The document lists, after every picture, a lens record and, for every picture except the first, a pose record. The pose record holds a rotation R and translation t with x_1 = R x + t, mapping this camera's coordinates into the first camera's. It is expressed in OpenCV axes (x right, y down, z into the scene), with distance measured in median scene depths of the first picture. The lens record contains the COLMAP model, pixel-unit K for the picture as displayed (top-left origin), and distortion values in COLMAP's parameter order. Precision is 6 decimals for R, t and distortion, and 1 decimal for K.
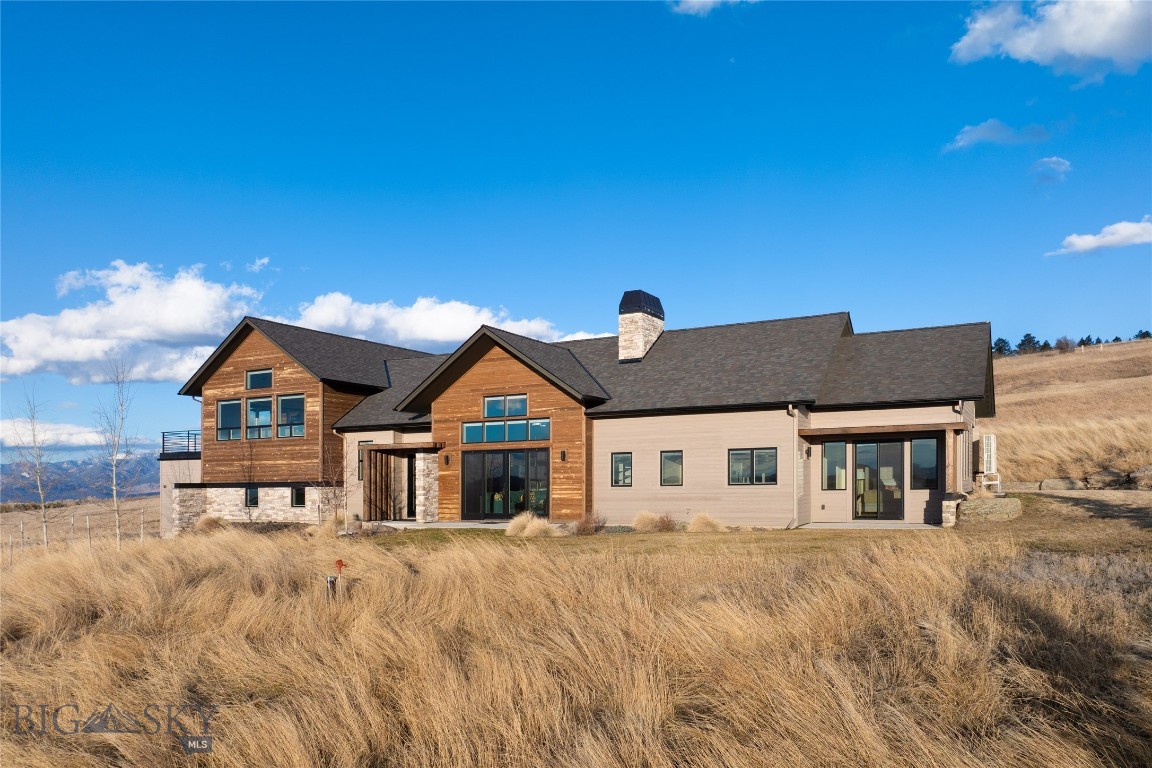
lens RADIAL K [[830.9, 0, 595.5], [0, 830.9, 479.0], [0, 0, 1]] dist [-0.043433, 0.010552]
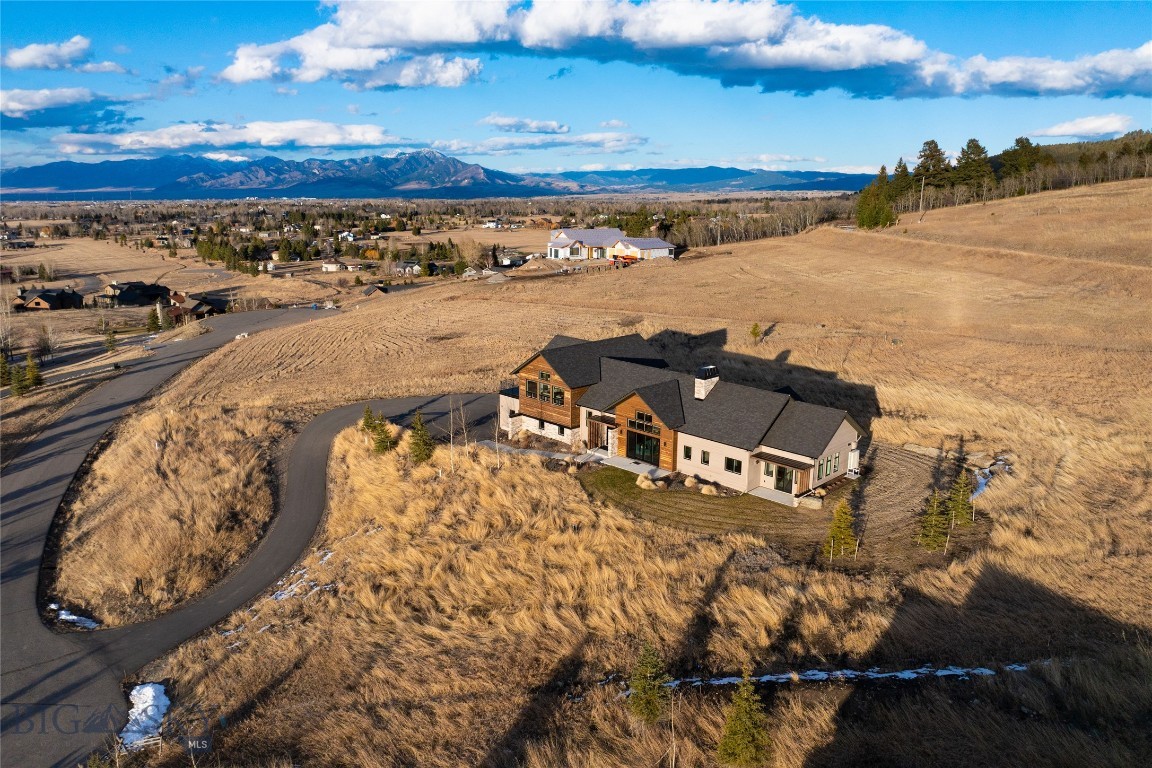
lens RADIAL K [[830.9, 0, 570.8], [0, 830.9, 387.4], [0, 0, 1]] dist [-0.043433, 0.010552]
pose [[0.951506, 0.085923, -0.295388, 0.386125], [-0.006876, 0.965902, 0.258816, -0.781038], [0.307554, -0.244234, 0.919652, -1.239785]]
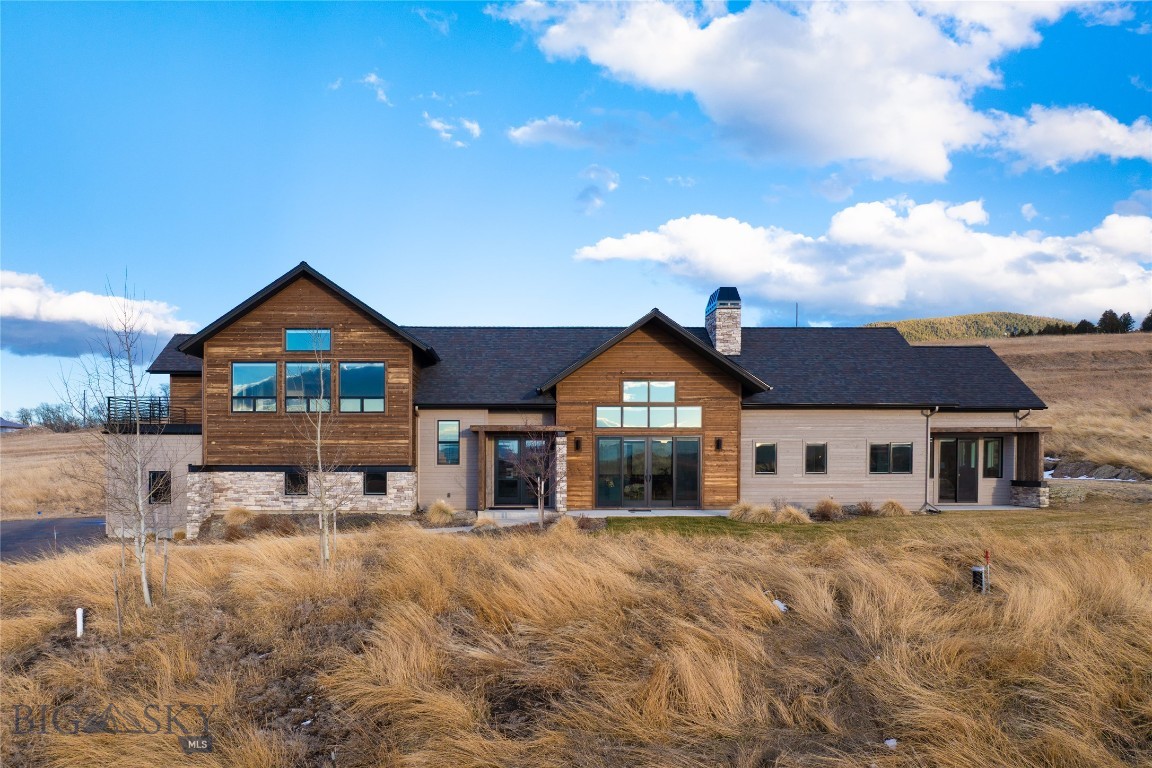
lens RADIAL K [[830.9, 0, 540.2], [0, 830.9, 467.2], [0, 0, 1]] dist [-0.043433, 0.010552]
pose [[0.881462, -0.003046, 0.472246, -0.680950], [-0.015939, 0.999218, 0.036196, -0.031776], [-0.471986, -0.039432, 0.880724, 0.185109]]
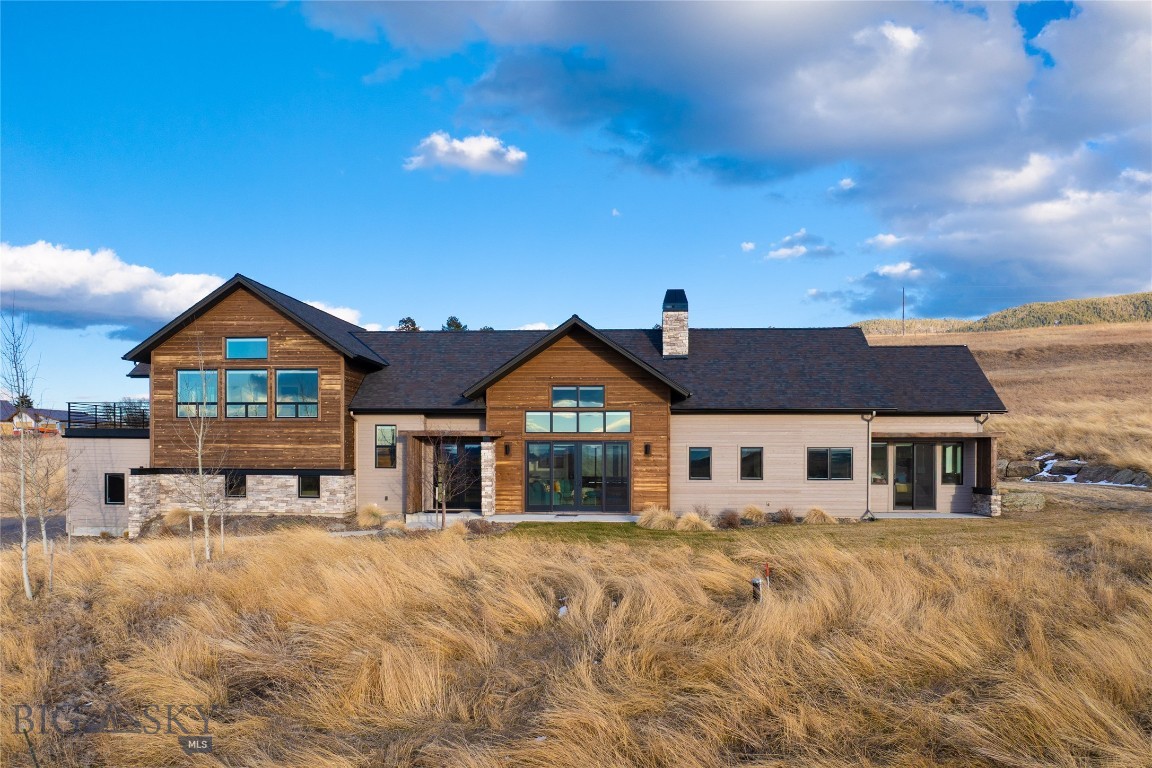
lens RADIAL K [[878.2, 0, 580.6], [0, 878.2, 461.1], [0, 0, 1]] dist [-0.038681, -0.013573]
pose [[0.918255, 0.001673, 0.395987, -0.513860], [-0.017424, 0.999193, 0.036181, -0.048876], [-0.395607, -0.040123, 0.917543, 0.035231]]
